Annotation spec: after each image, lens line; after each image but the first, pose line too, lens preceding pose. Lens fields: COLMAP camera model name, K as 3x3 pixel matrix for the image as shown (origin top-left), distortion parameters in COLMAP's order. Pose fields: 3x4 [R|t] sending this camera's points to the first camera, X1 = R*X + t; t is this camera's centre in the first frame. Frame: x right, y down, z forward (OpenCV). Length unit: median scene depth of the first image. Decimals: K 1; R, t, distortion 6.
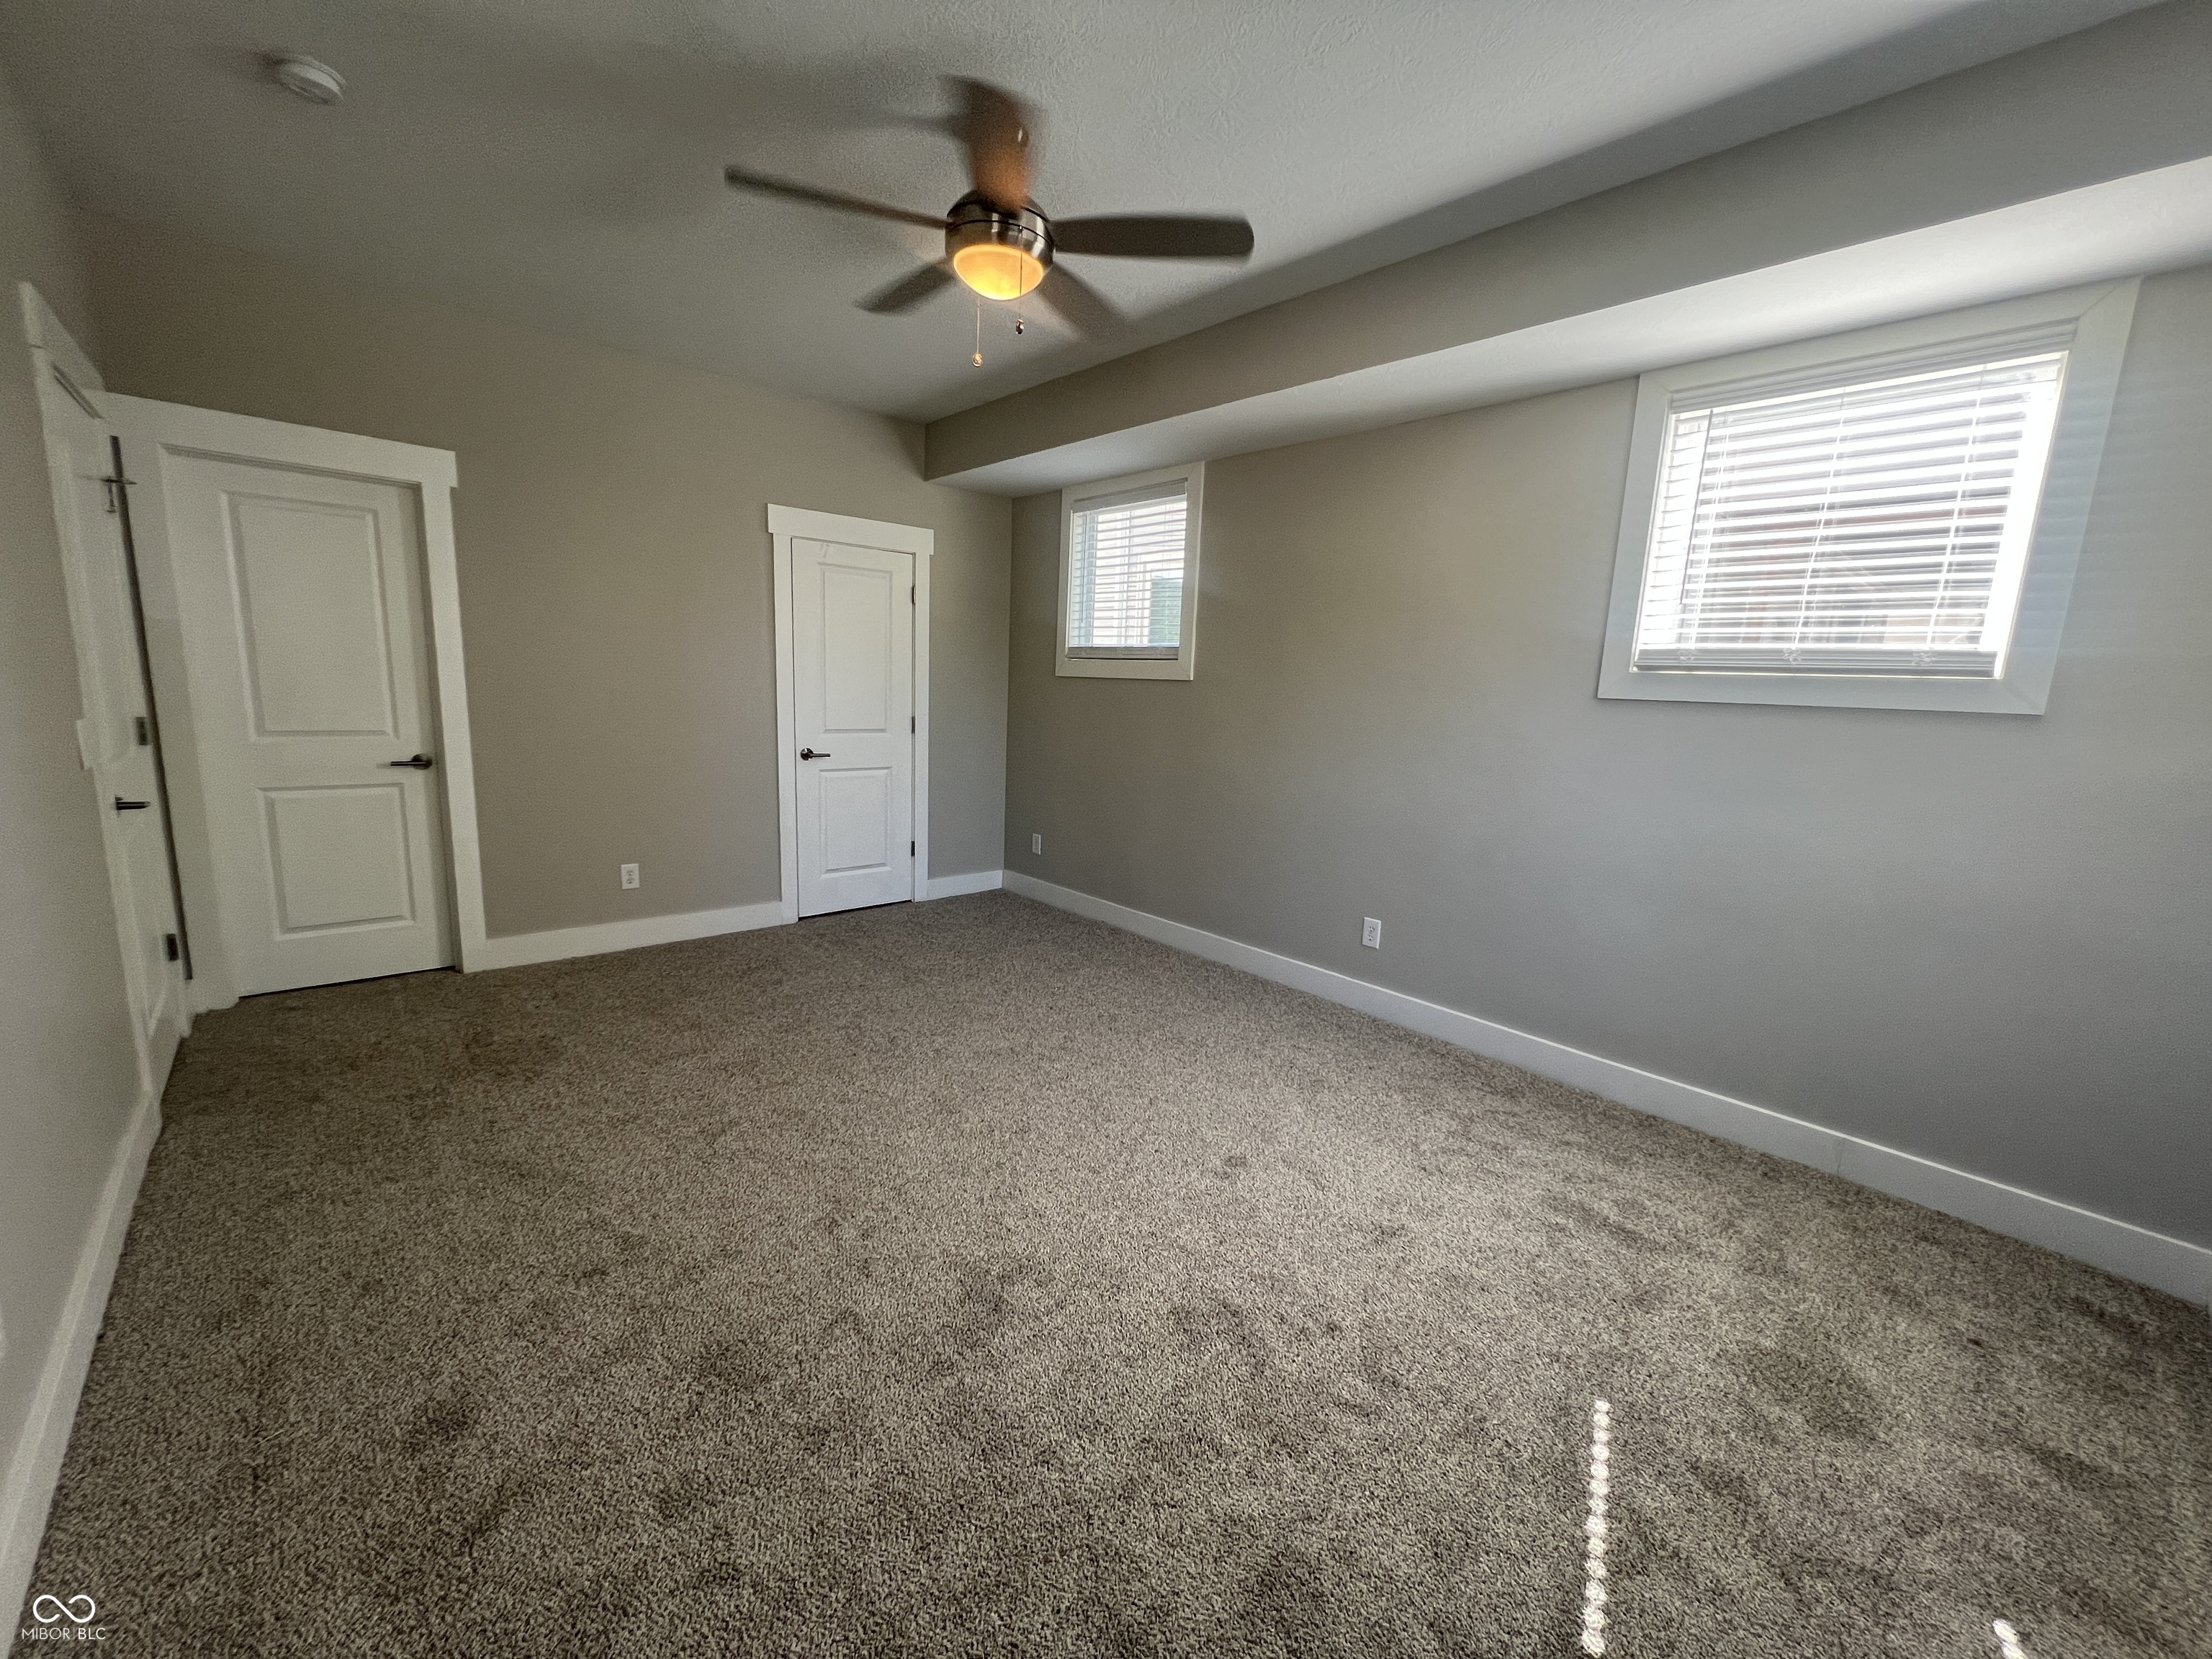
lens RADIAL K [[882.2, 0, 1111.2], [0, 882.2, 836.1], [0, 0, 1]] dist [-0.001394, 0.000990]
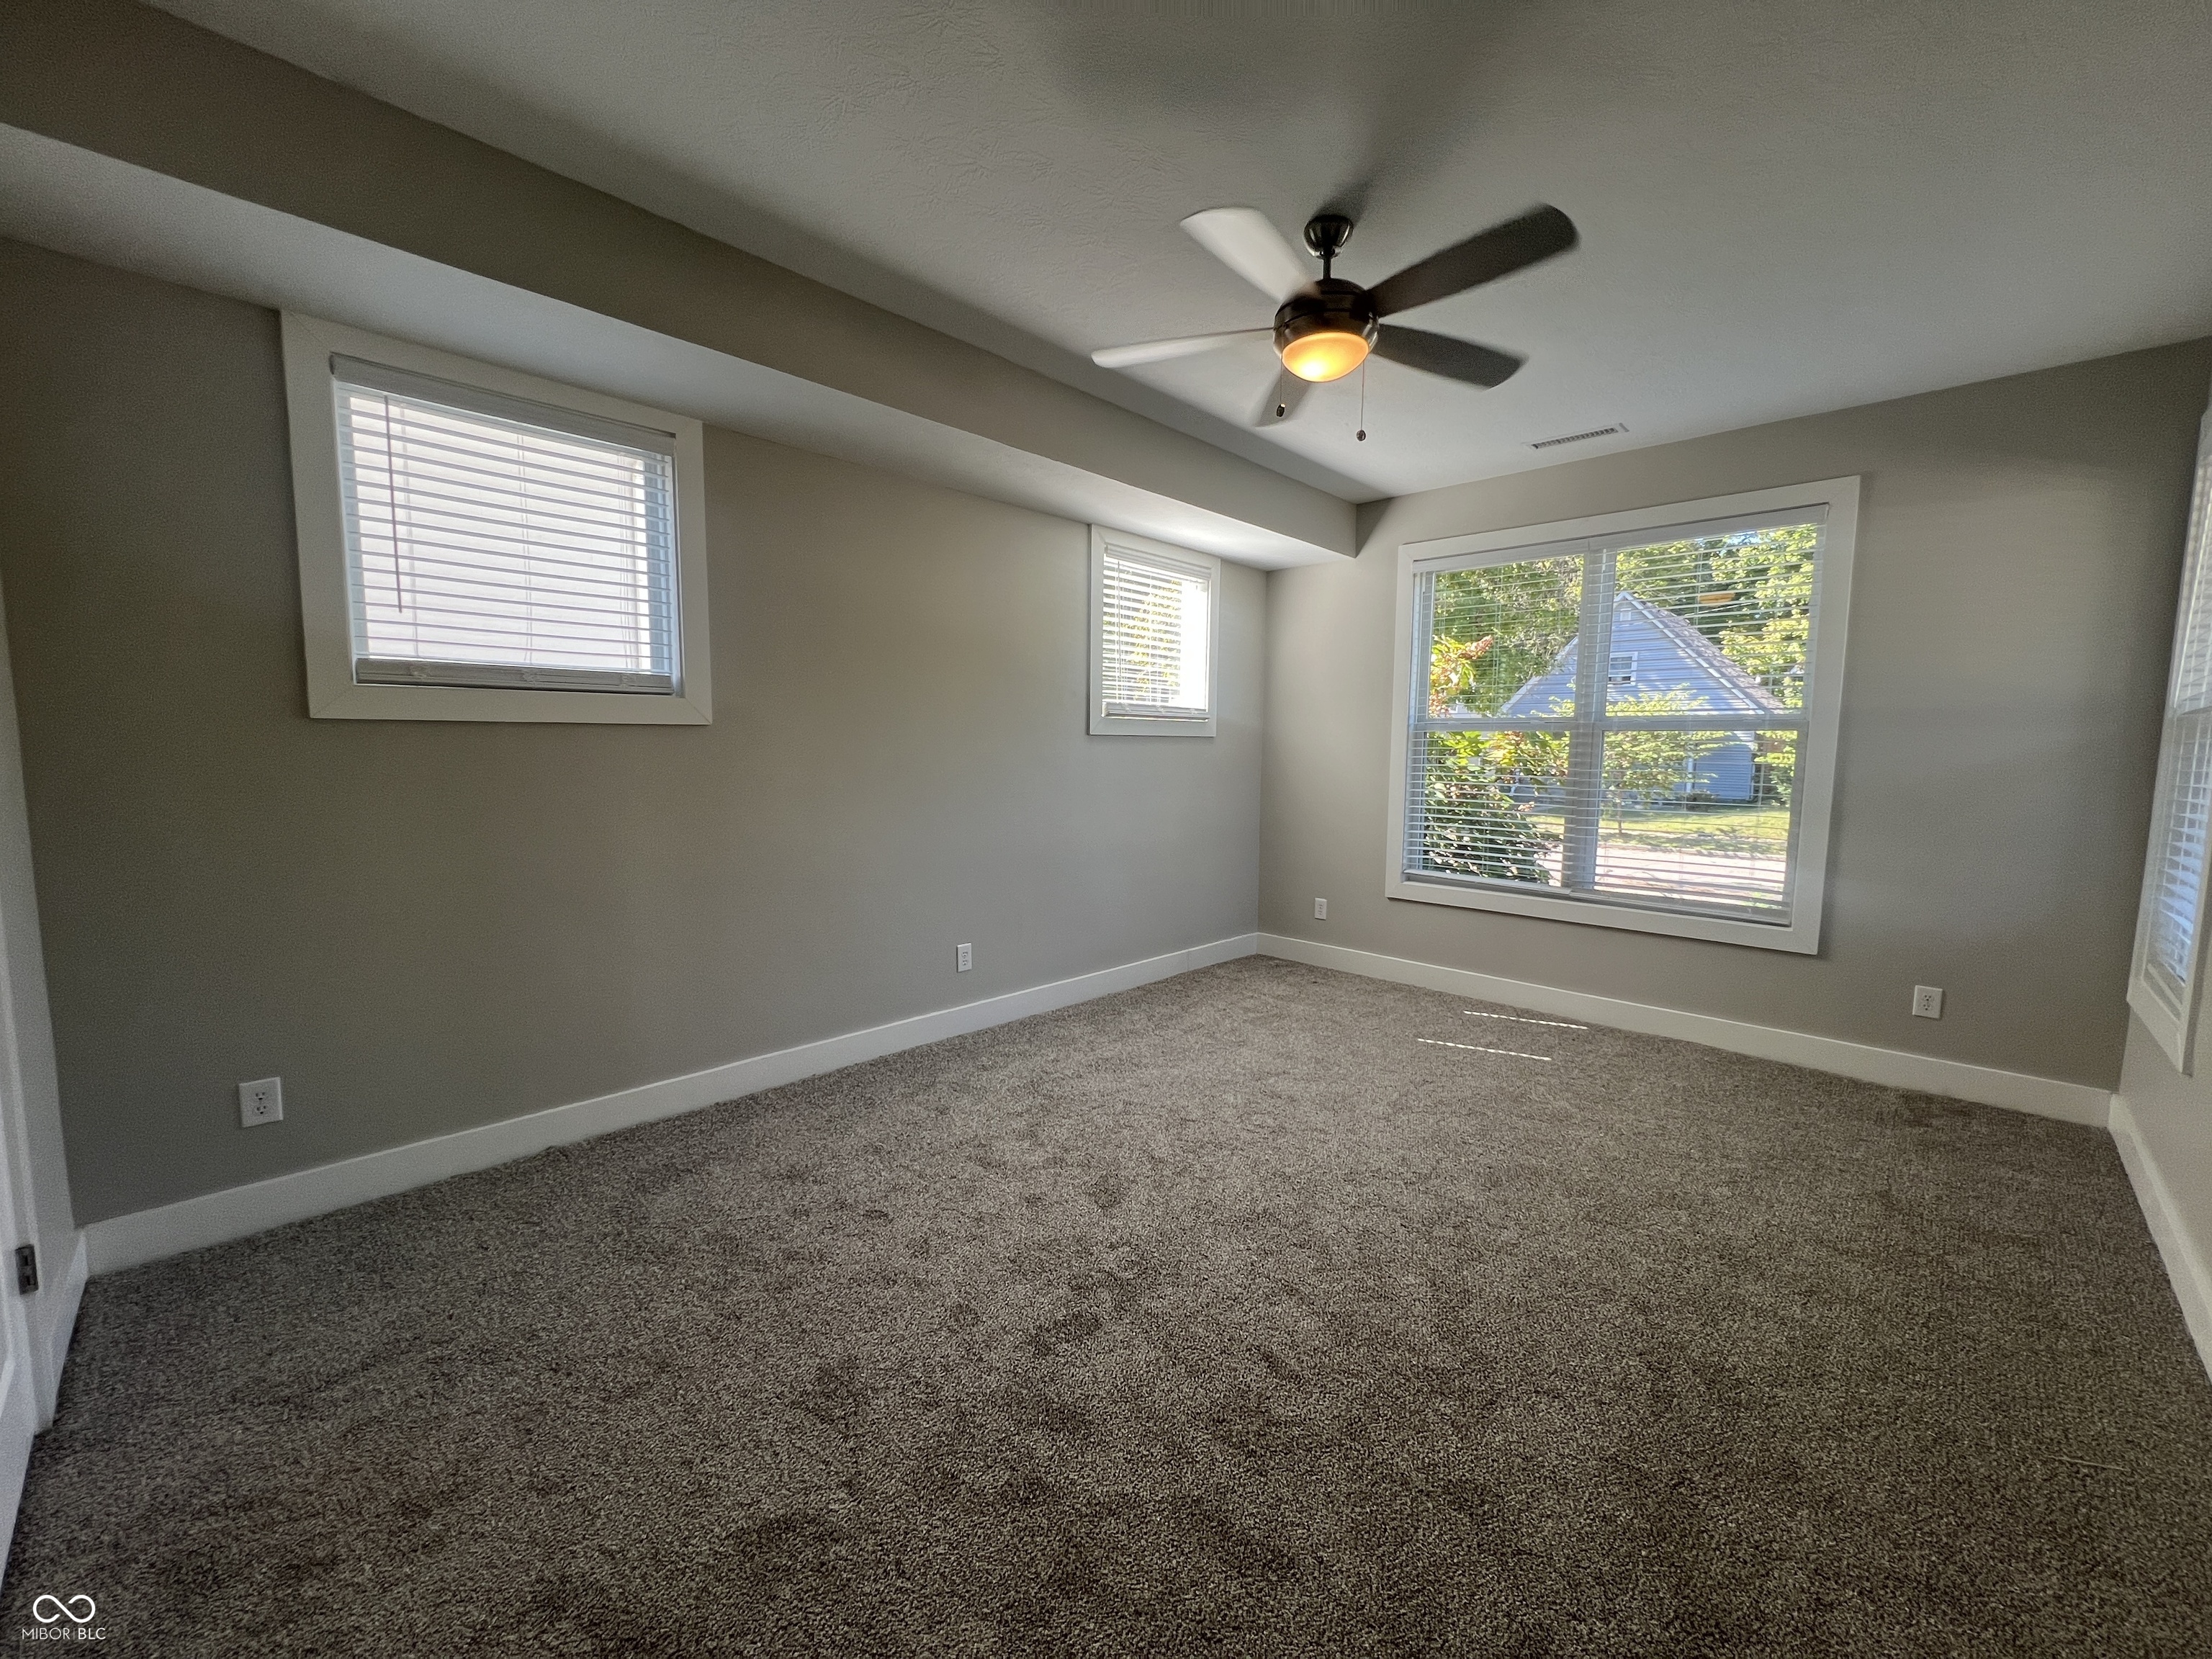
lens RADIAL K [[882.2, 0, 1117.8], [0, 882.2, 820.6], [0, 0, 1]] dist [-0.001394, 0.000990]
pose [[-0.068098, -0.131949, 0.988915, -0.913541], [0.157981, 0.977284, 0.141276, -0.211127], [-0.985091, 0.165850, -0.045705, 1.019151]]
